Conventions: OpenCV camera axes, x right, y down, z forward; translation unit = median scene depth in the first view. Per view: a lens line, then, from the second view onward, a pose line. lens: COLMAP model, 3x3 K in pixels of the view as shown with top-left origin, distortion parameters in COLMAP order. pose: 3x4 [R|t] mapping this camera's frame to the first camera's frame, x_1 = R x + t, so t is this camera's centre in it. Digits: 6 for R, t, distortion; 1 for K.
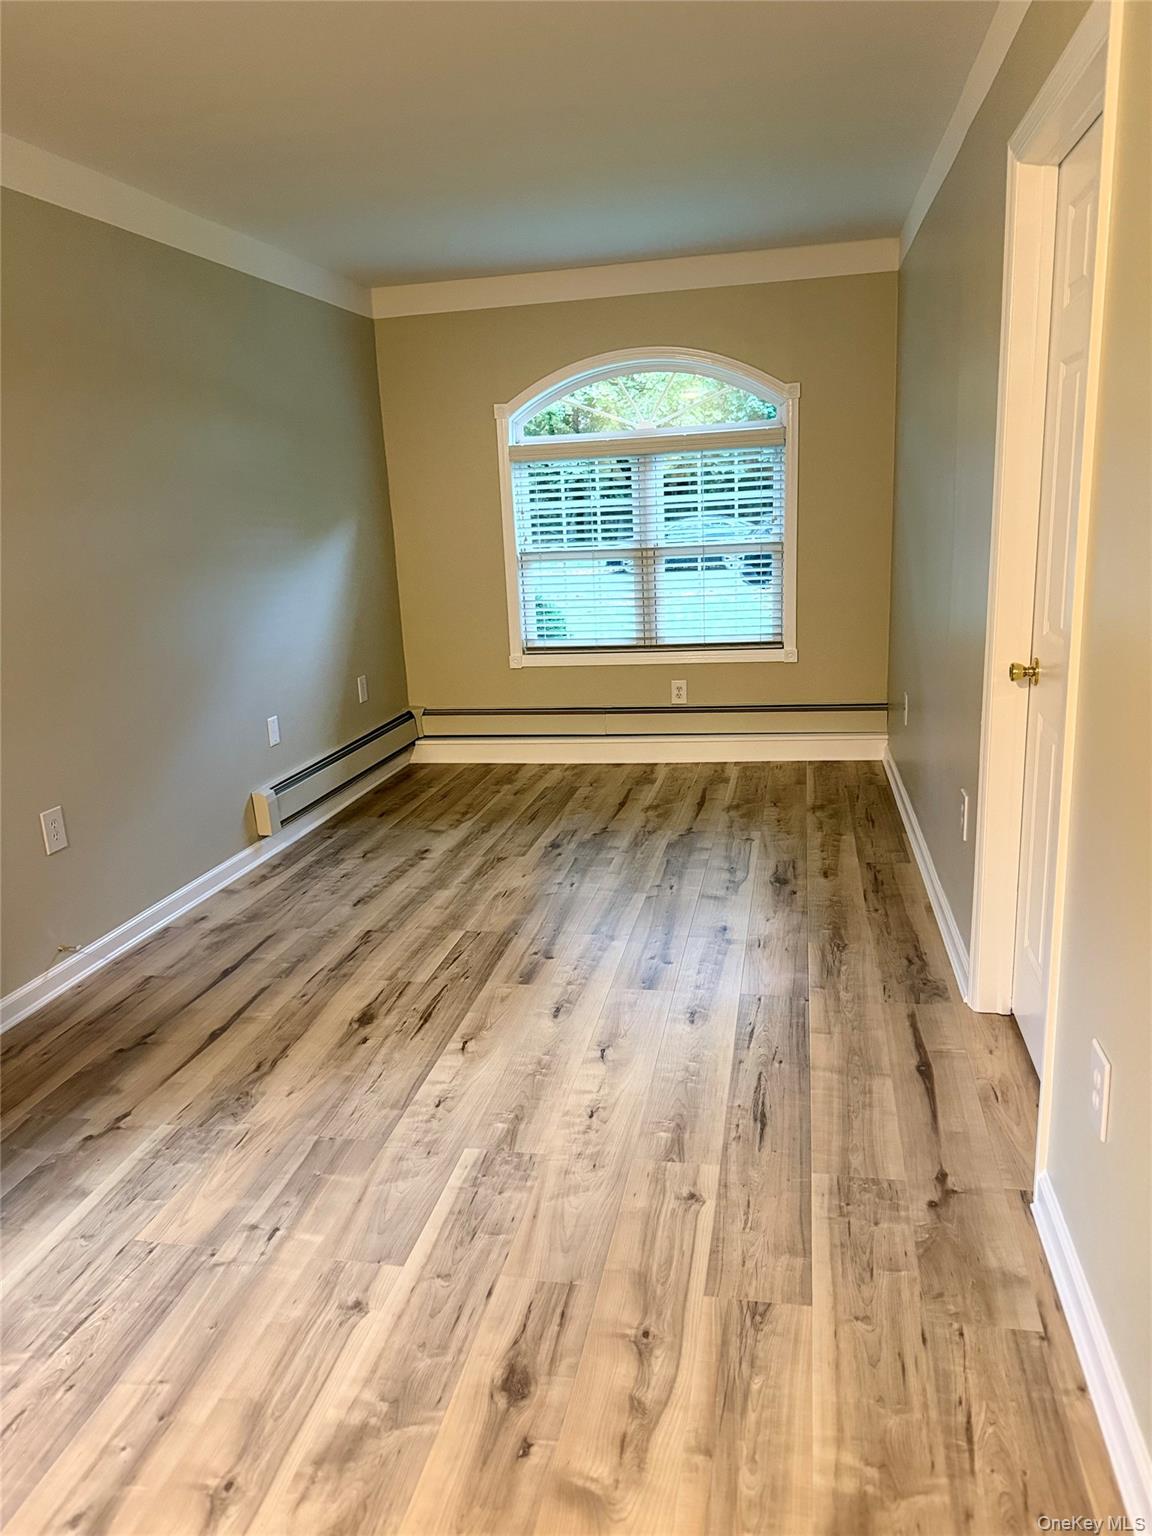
lens RADIAL K [[1045.2, 0, 531.0], [0, 1045.2, 824.7], [0, 0, 1]] dist [0.031243, -0.044326]
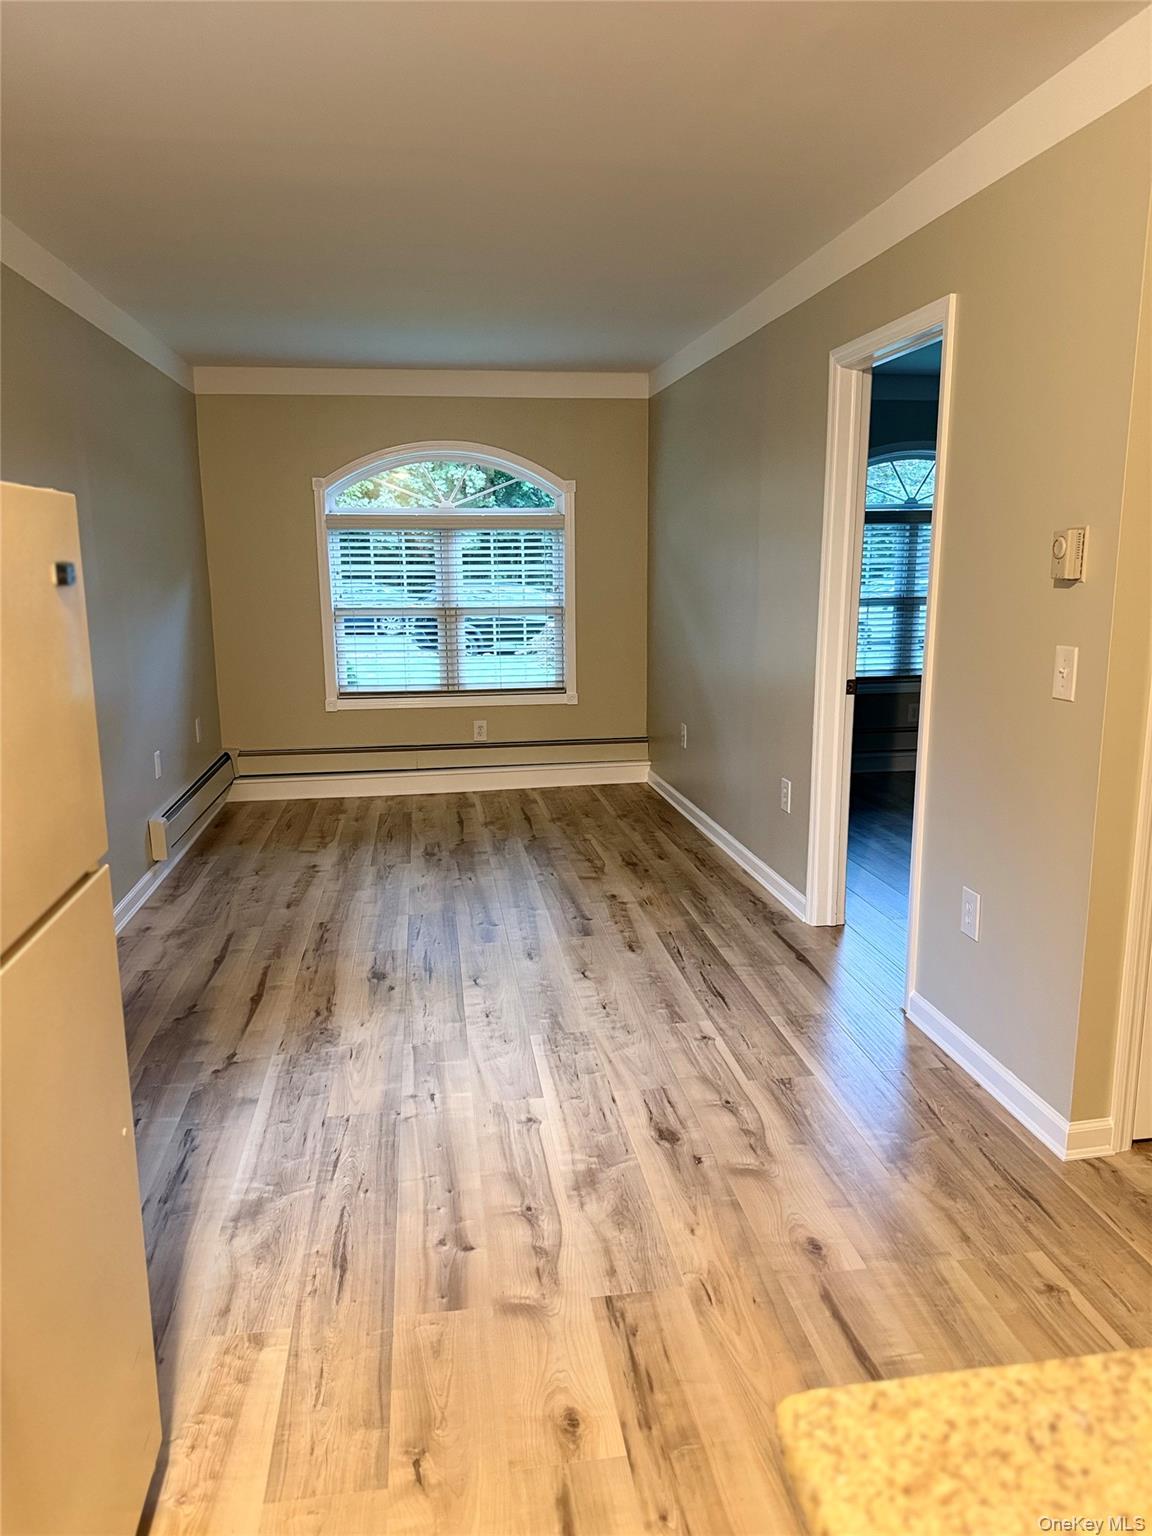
lens RADIAL K [[1084.6, 0, 576.0], [0, 1084.6, 768.0], [0, 0, 1]] dist [0.038226, -0.047004]
pose [[0.927315, -0.024170, 0.373501, -0.285607], [0.070080, 0.991476, -0.109832, 0.071659], [-0.367663, 0.128024, 0.921105, -0.180844]]
